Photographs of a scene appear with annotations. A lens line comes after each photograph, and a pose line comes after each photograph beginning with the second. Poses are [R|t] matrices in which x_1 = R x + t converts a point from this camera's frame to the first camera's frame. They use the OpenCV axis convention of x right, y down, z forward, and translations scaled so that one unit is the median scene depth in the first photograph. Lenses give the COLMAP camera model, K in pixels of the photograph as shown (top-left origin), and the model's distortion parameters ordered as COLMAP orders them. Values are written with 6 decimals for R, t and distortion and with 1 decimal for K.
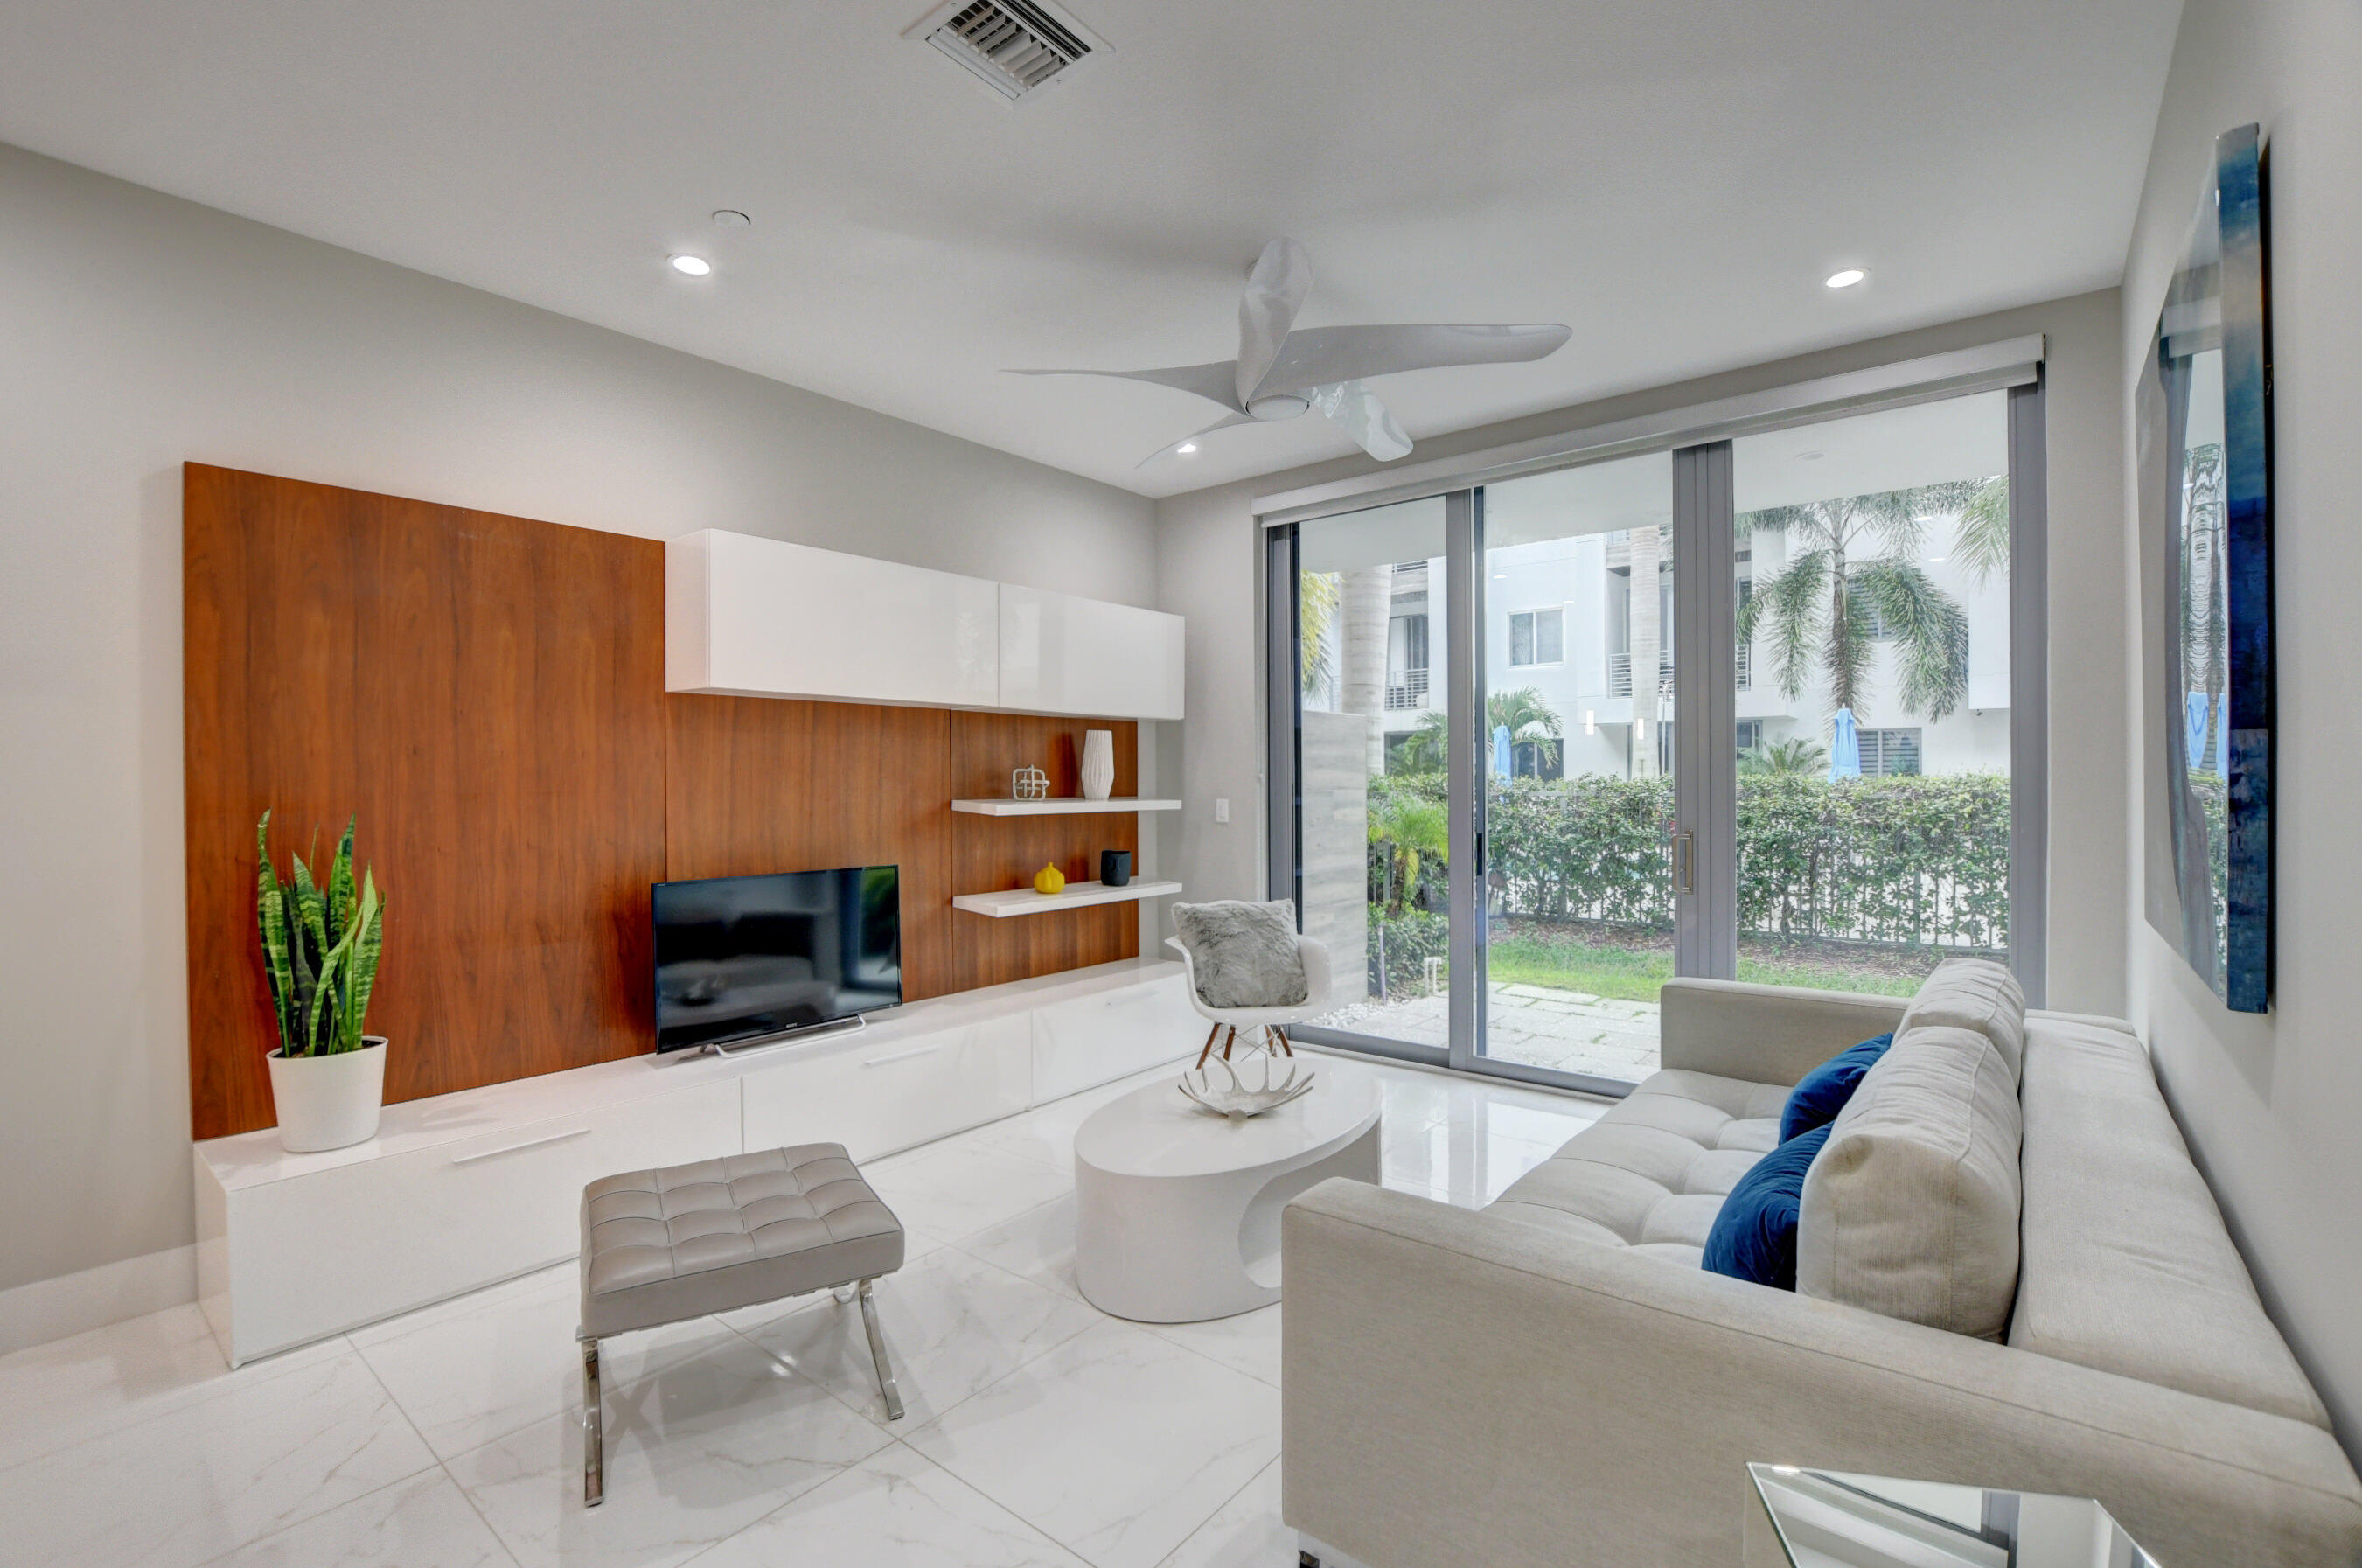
lens RADIAL K [[1038.8, 0, 1176.7], [0, 1038.8, 785.9], [0, 0, 1]] dist [-0.031604, 0.003689]
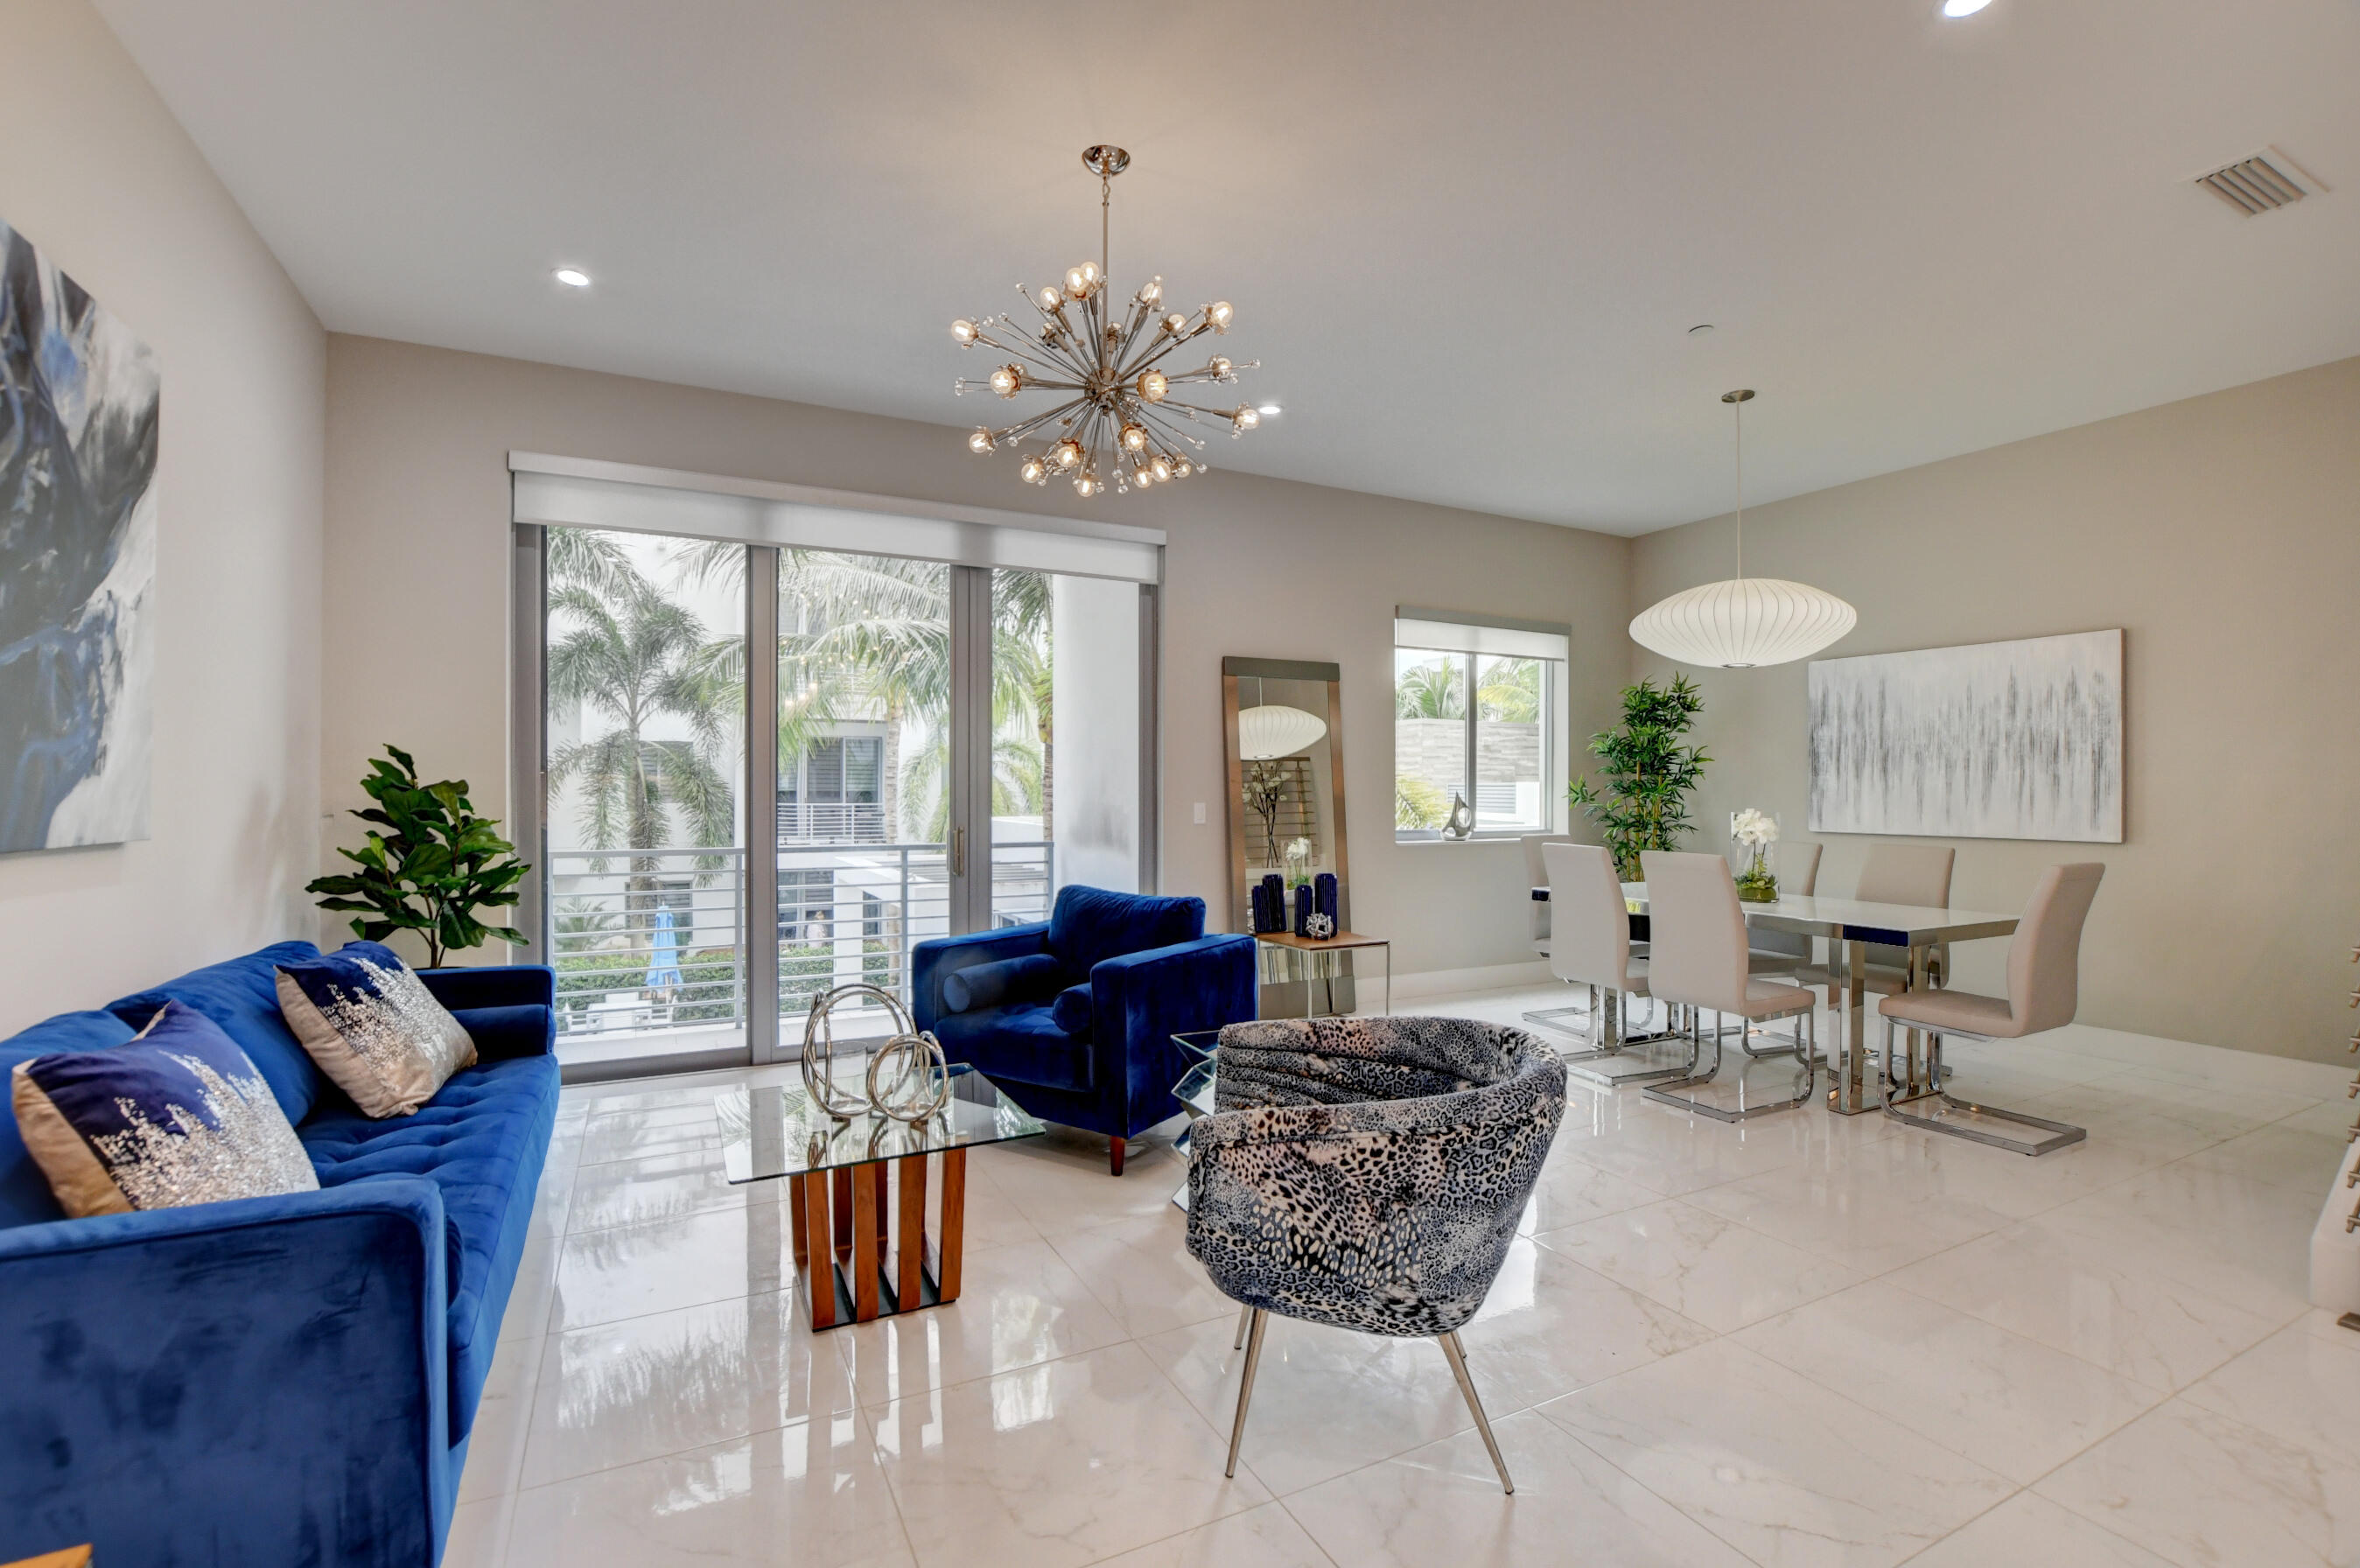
lens RADIAL K [[1037.9, 0, 1173.6], [0, 1037.9, 788.8], [0, 0, 1]] dist [-0.031604, 0.003689]
pose [[0.404613, 0.006911, 0.914462, -0.126727], [-0.004651, 0.999974, -0.005500, -0.172257], [-0.914476, -0.002027, 0.404635, 0.037906]]
